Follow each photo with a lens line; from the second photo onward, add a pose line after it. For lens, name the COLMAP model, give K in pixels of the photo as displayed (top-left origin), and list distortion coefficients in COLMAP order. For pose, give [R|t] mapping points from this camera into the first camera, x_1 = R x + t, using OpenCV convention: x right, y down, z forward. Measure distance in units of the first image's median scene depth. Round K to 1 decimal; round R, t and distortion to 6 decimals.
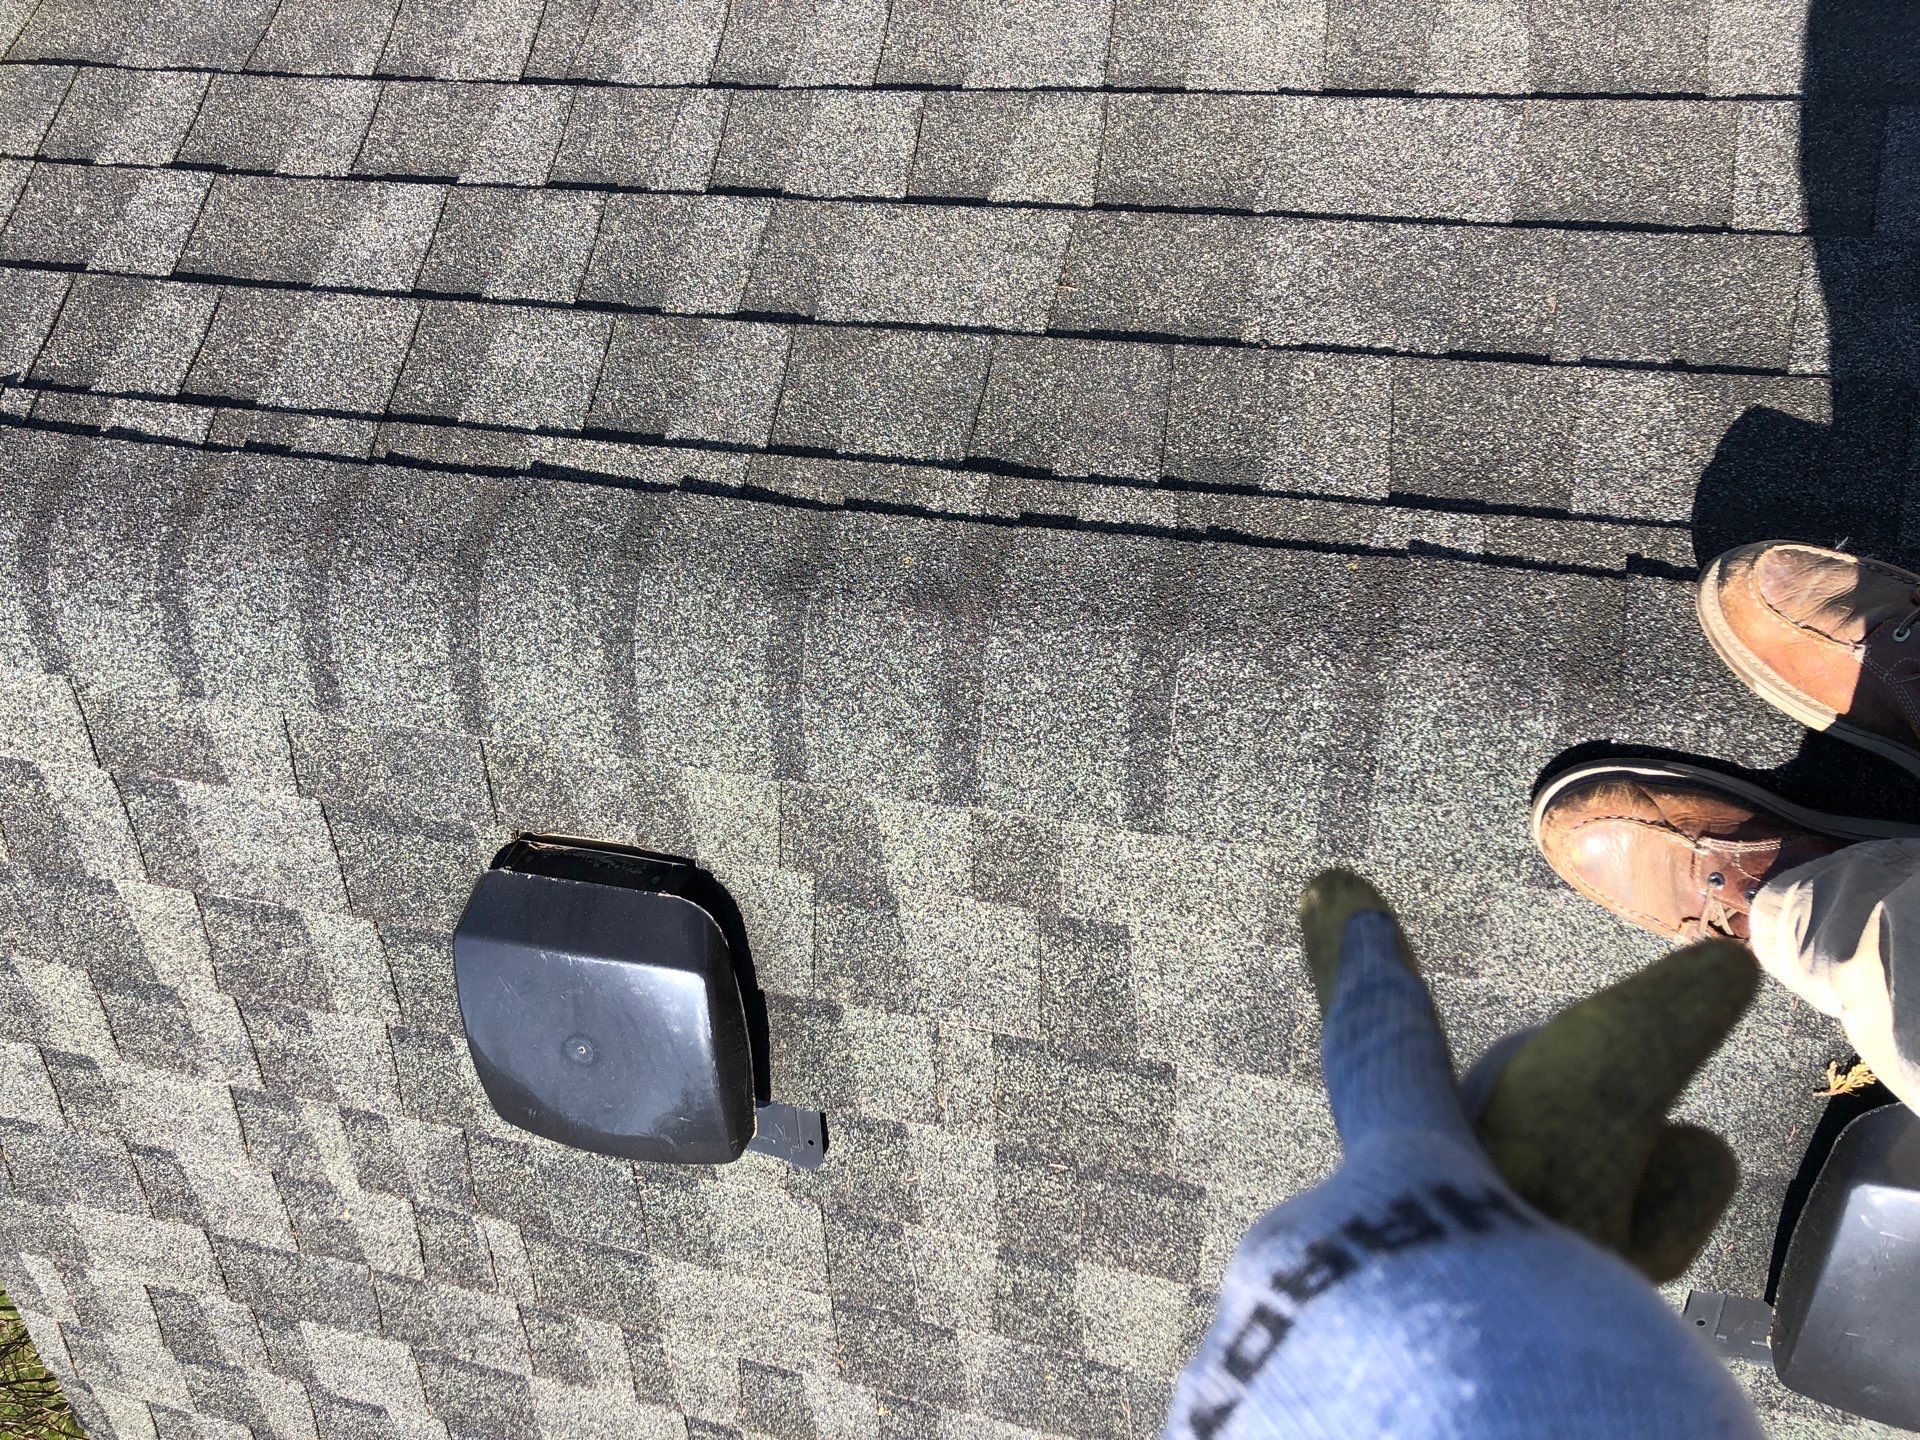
lens RADIAL K [[1401.7, 0, 981.7], [0, 1401.7, 720.0], [0, 0, 1]] dist [0.003335, 0.002769]
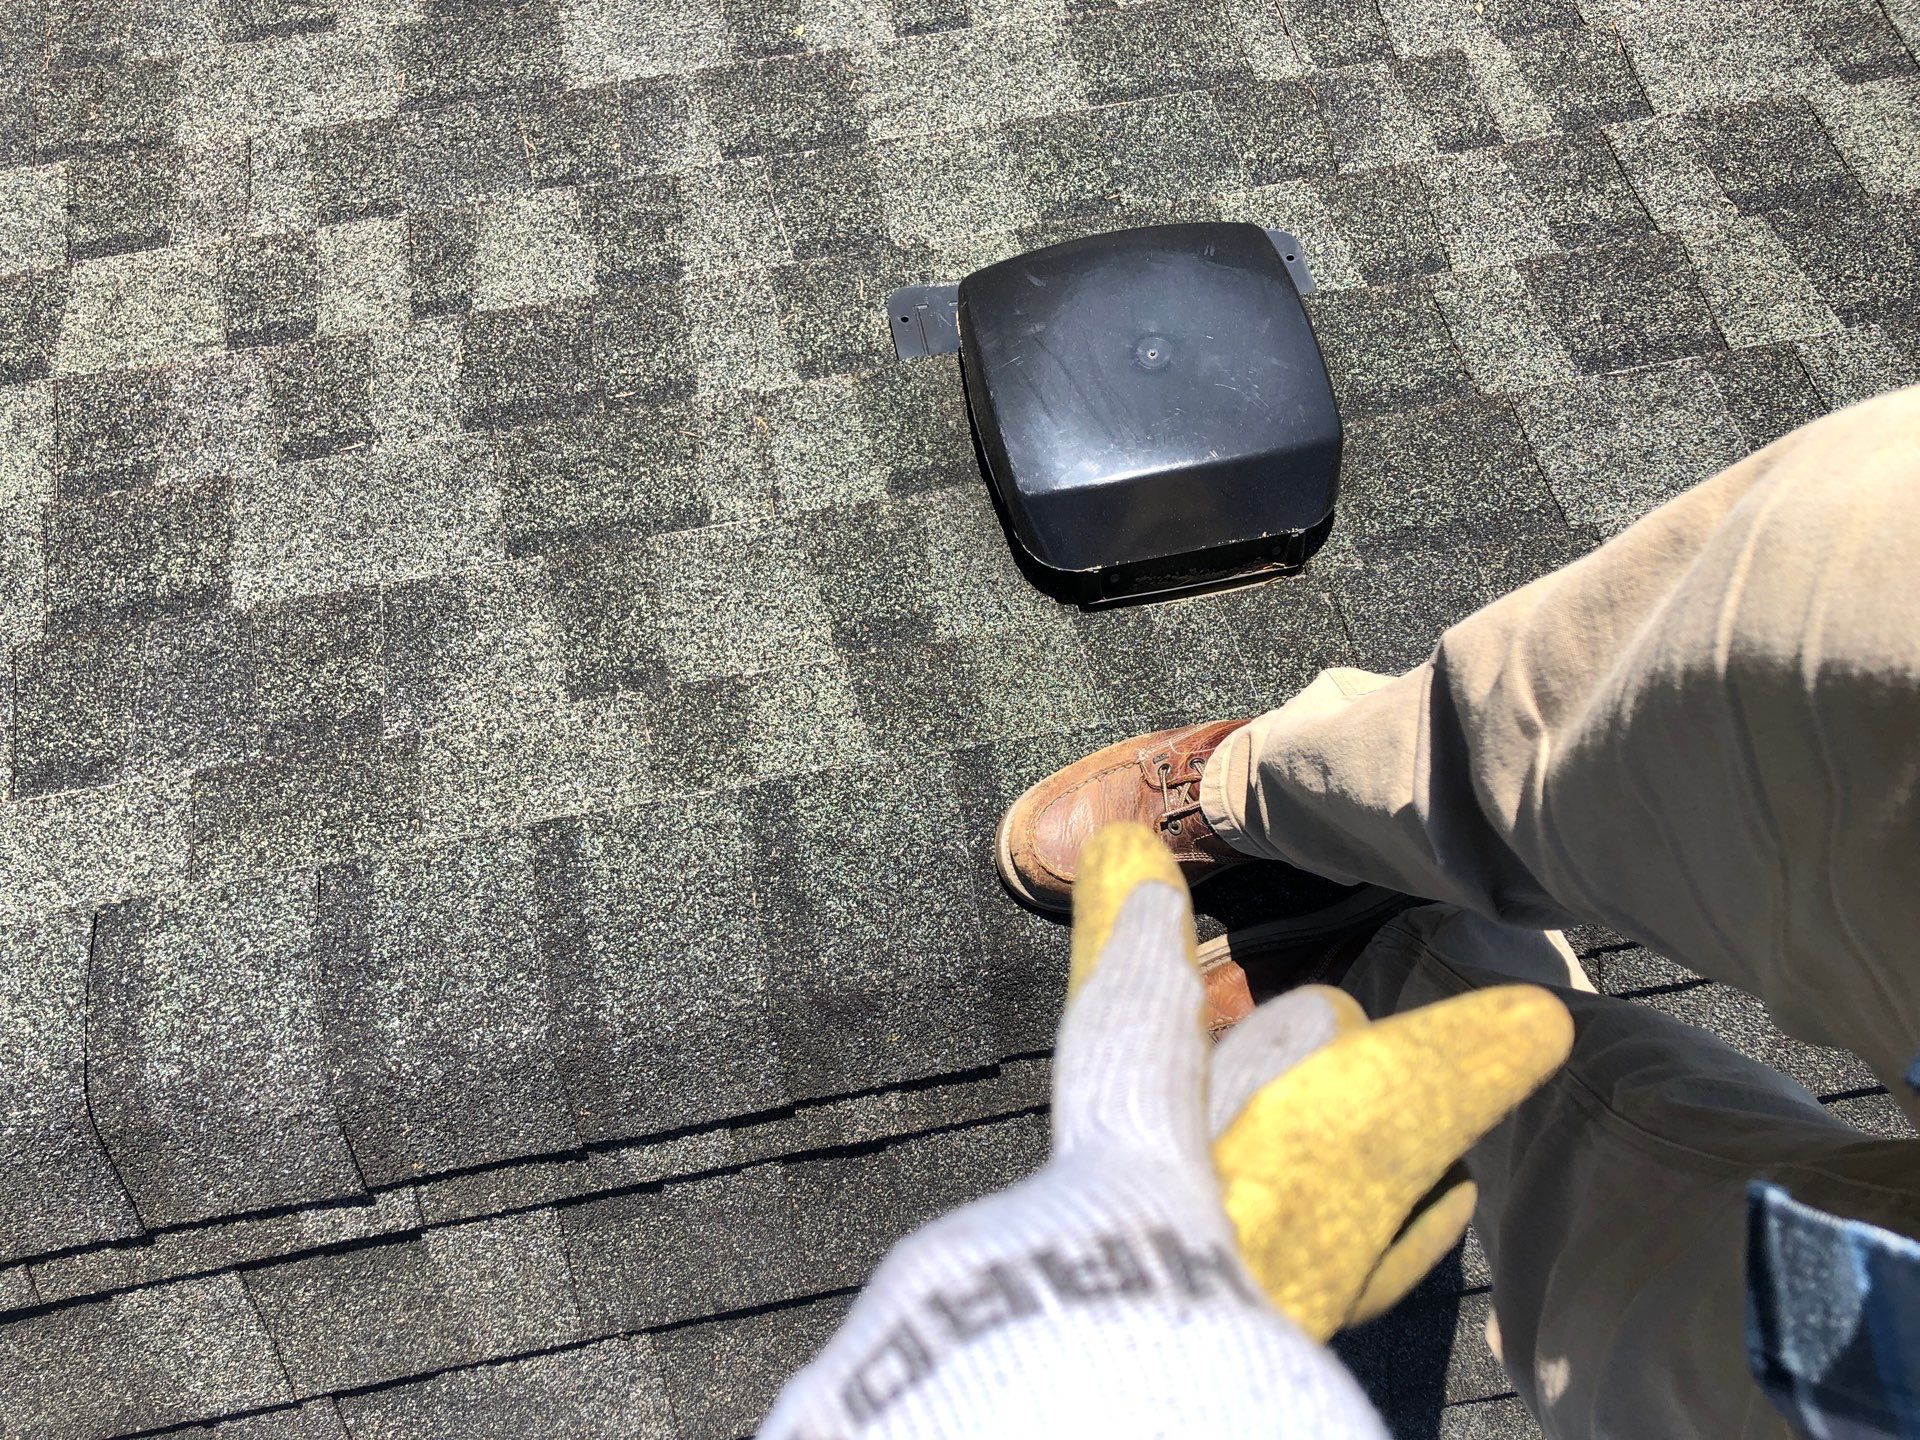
lens RADIAL K [[1401.7, 0, 981.7], [0, 1401.7, 720.0], [0, 0, 1]] dist [0.003335, 0.002769]
pose [[-0.940767, 0.281806, 0.188527, -0.316292], [-0.290638, -0.956616, -0.020386, 0.076759], [0.174603, -0.073972, 0.981856, 0.147628]]
